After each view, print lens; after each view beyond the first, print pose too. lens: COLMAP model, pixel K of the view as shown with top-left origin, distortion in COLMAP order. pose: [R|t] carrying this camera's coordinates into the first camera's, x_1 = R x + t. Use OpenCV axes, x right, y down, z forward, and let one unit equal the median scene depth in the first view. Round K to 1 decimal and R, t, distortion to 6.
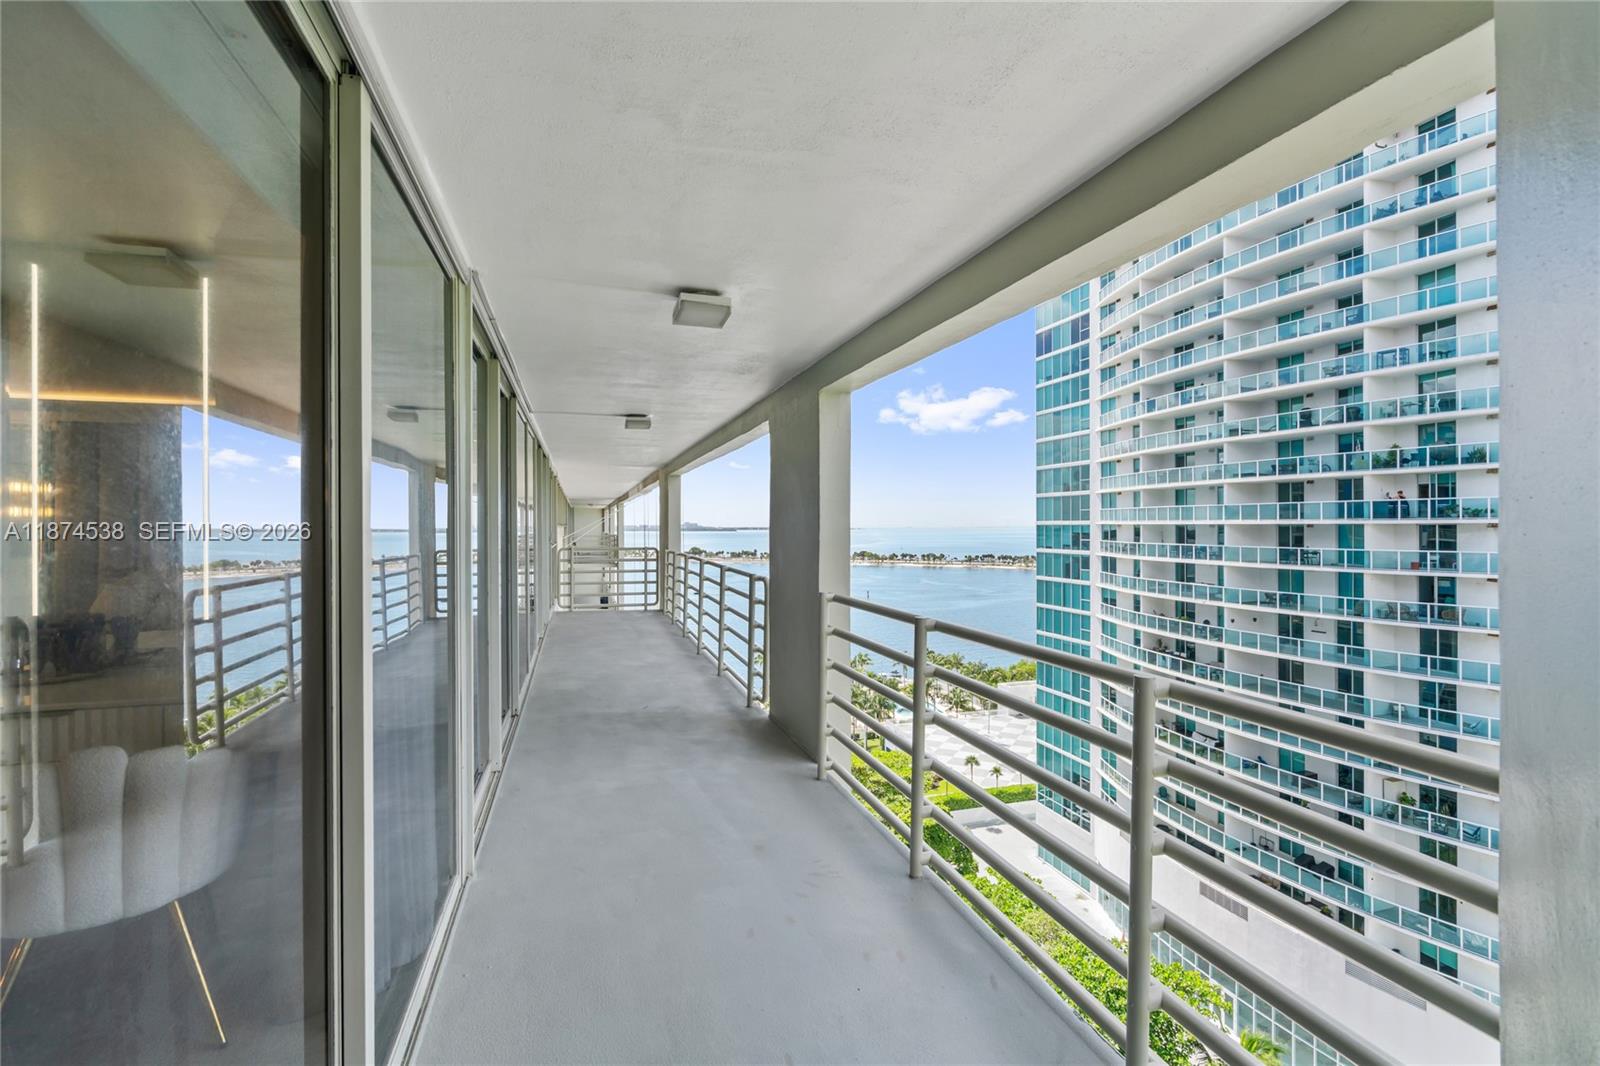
lens RADIAL K [[743.0, 0, 800.0], [0, 743.0, 533.0], [0, 0, 1]] dist [0.000097, 0.000011]
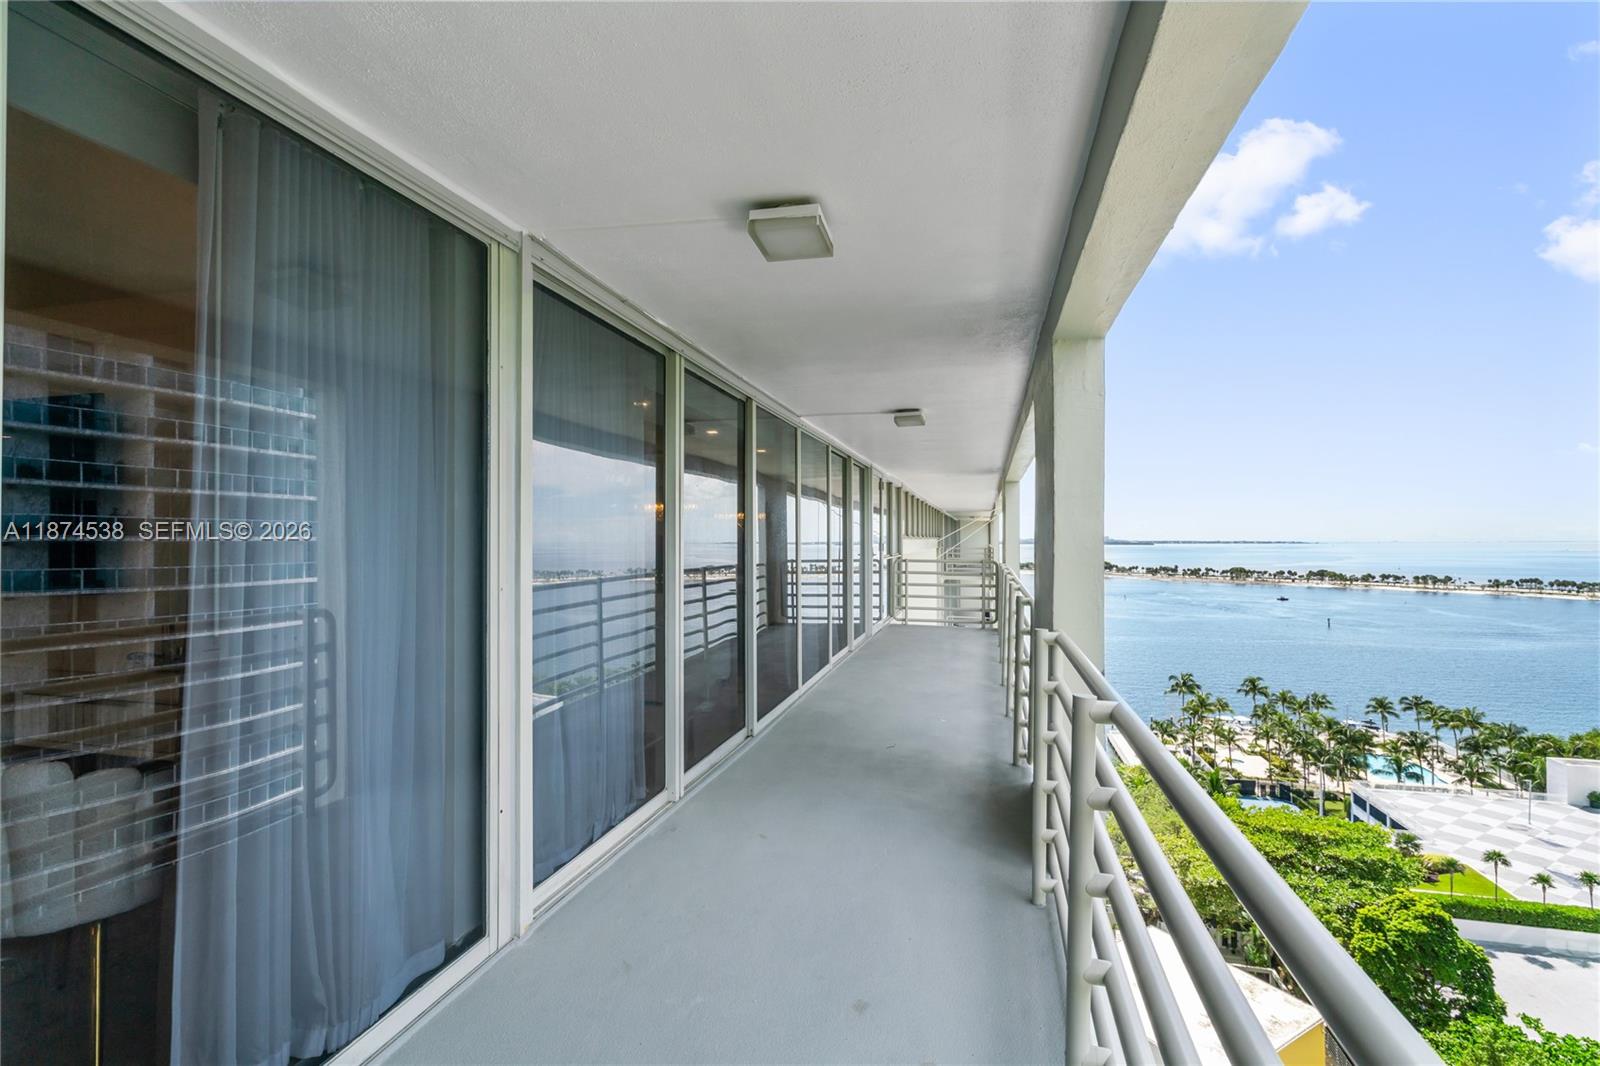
lens RADIAL K [[721.1, 0, 800.0], [0, 721.1, 533.0], [0, 0, 1]] dist [0.002351, 0.000421]
pose [[0.855515, -0.002731, -0.517771, 0.023299], [-0.006665, 0.999845, -0.016287, 0.000472], [0.517735, 0.017385, 0.855364, 0.039655]]
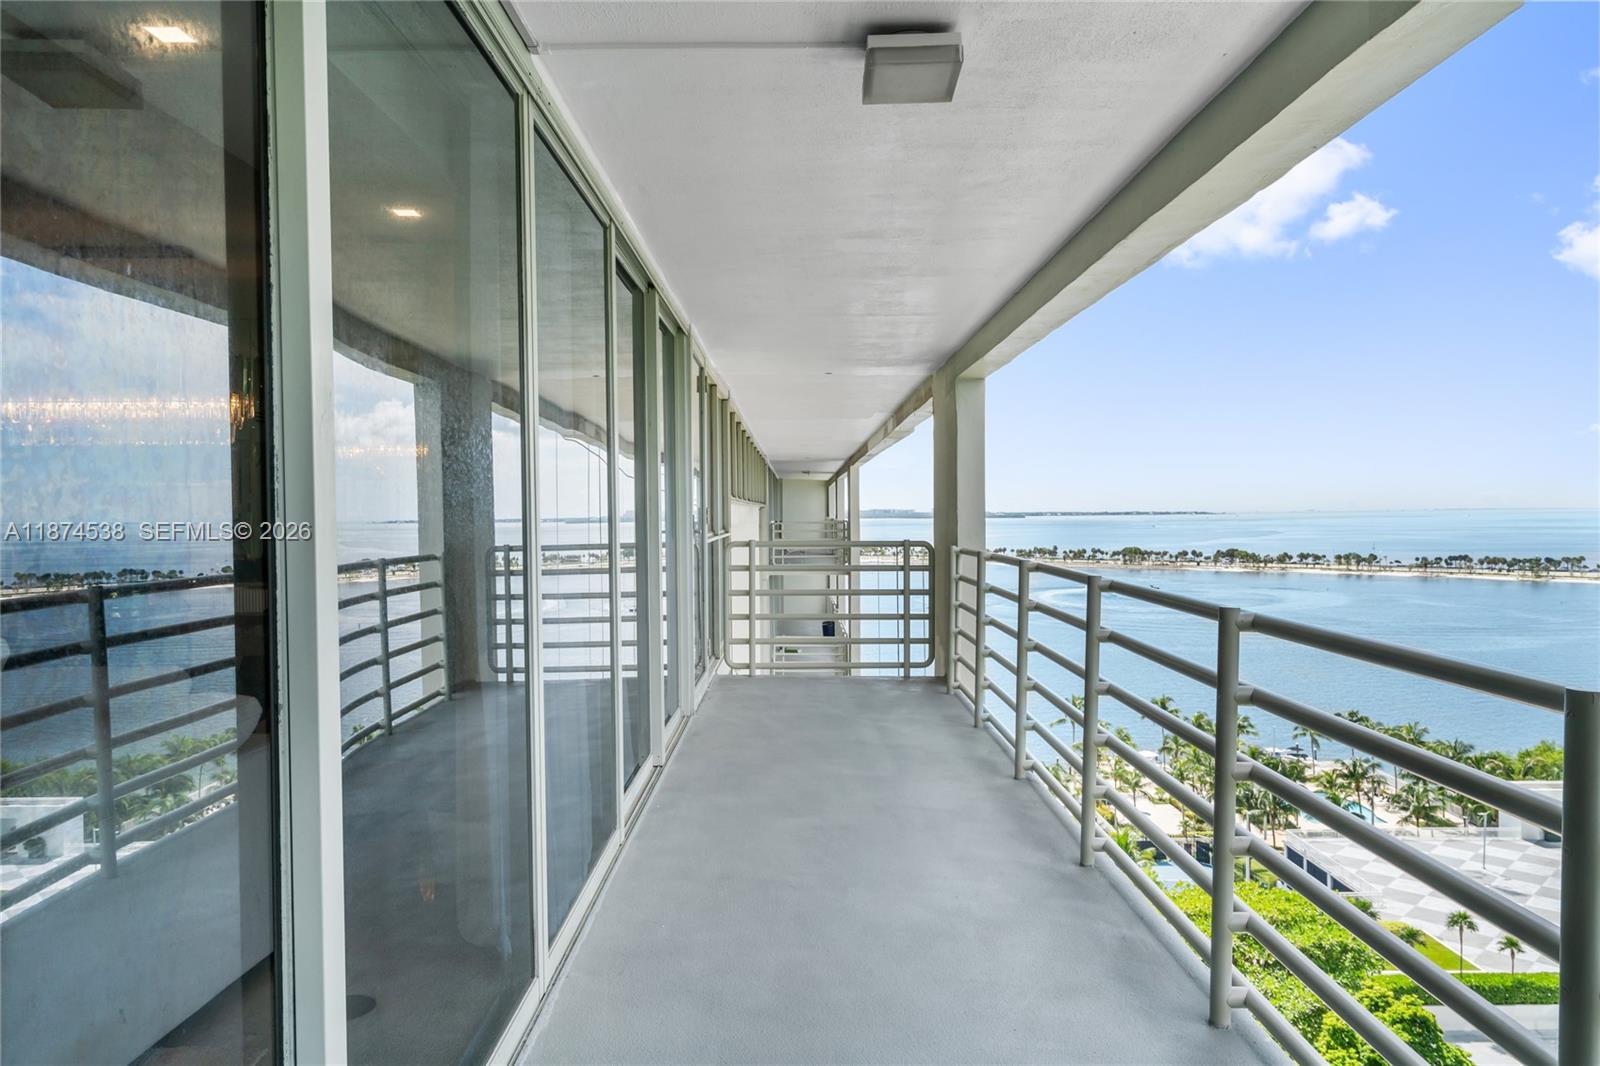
lens RADIAL K [[1083.2, 0, 800.0], [0, 1083.2, 533.0], [0, 0, 1]] dist [0.009153, 0.001507]
pose [[0.958815, 0.000148, -0.284032, -0.029242], [0.002944, 0.999941, 0.010459, 0.002684], [0.284017, -0.010864, 0.958758, 0.123670]]
